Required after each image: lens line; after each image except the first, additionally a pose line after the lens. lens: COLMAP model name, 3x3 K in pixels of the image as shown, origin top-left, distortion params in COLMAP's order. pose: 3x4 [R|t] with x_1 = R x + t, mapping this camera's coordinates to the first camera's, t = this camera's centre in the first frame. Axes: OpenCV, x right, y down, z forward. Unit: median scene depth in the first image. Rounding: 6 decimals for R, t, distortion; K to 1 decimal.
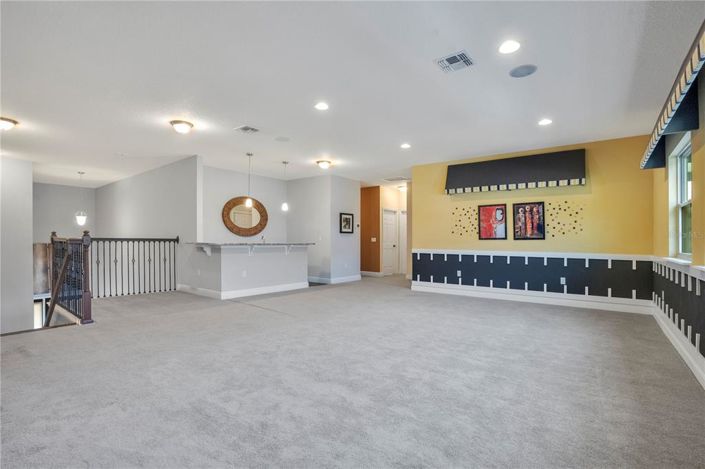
lens RADIAL K [[339.0, 0, 346.8], [0, 339.0, 241.9], [0, 0, 1]] dist [-0.031110, 0.001826]
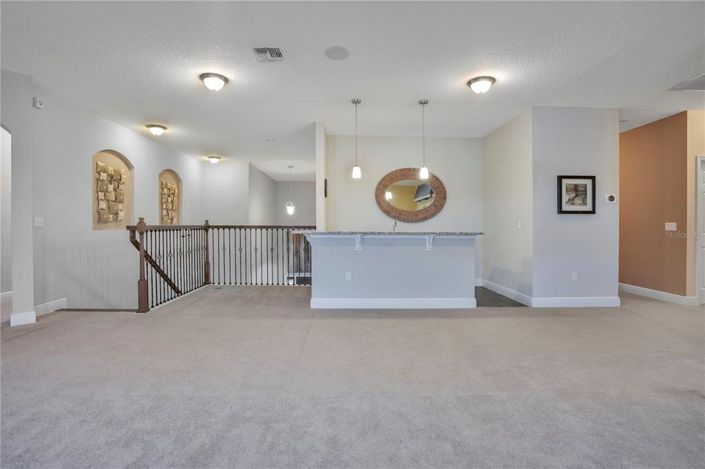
lens RADIAL K [[339.0, 0, 346.6], [0, 339.0, 238.1], [0, 0, 1]] dist [-0.031110, 0.001826]
pose [[0.635359, 0.019789, -0.771963, 0.215760], [-0.004004, 0.999743, 0.022332, 0.001717], [0.772207, -0.011097, 0.635275, 0.506211]]
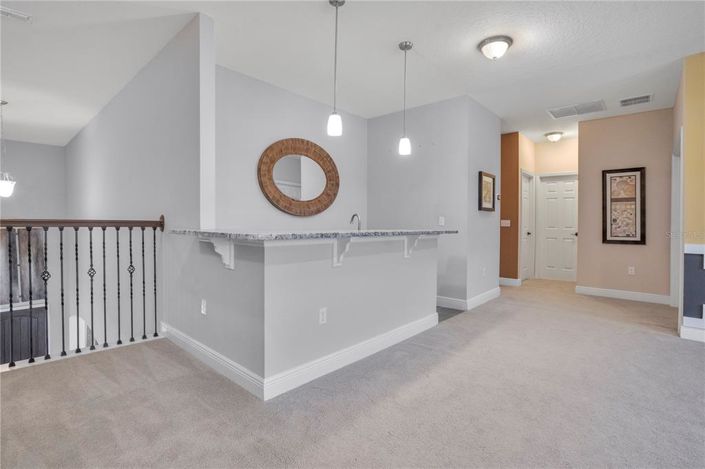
lens RADIAL K [[339.0, 0, 352.1], [0, 339.0, 227.1], [0, 0, 1]] dist [-0.031110, 0.001826]
pose [[0.998727, 0.000859, -0.050440, -0.233331], [-0.000568, 0.999983, 0.005786, -0.004096], [0.050444, -0.005750, 0.998710, 0.581212]]
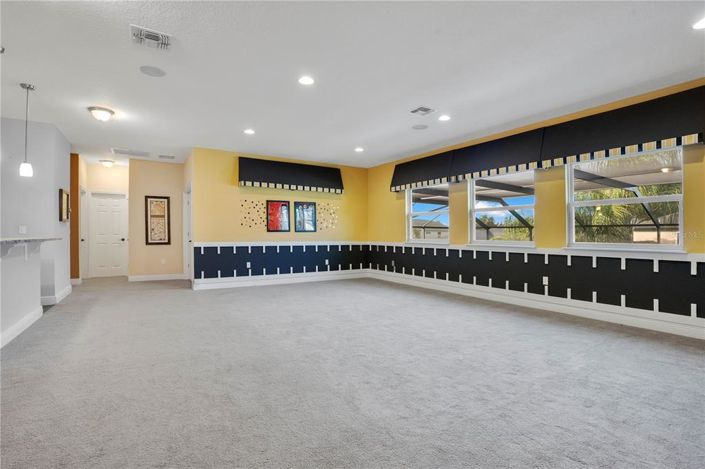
lens RADIAL K [[339.0, 0, 339.2], [0, 339.0, 229.6], [0, 0, 1]] dist [-0.031110, 0.001826]
pose [[0.357723, 0.003942, 0.933820, -0.503632], [0.003102, 0.999981, -0.005409, -0.006689], [-0.933823, 0.004832, 0.357703, 0.369017]]
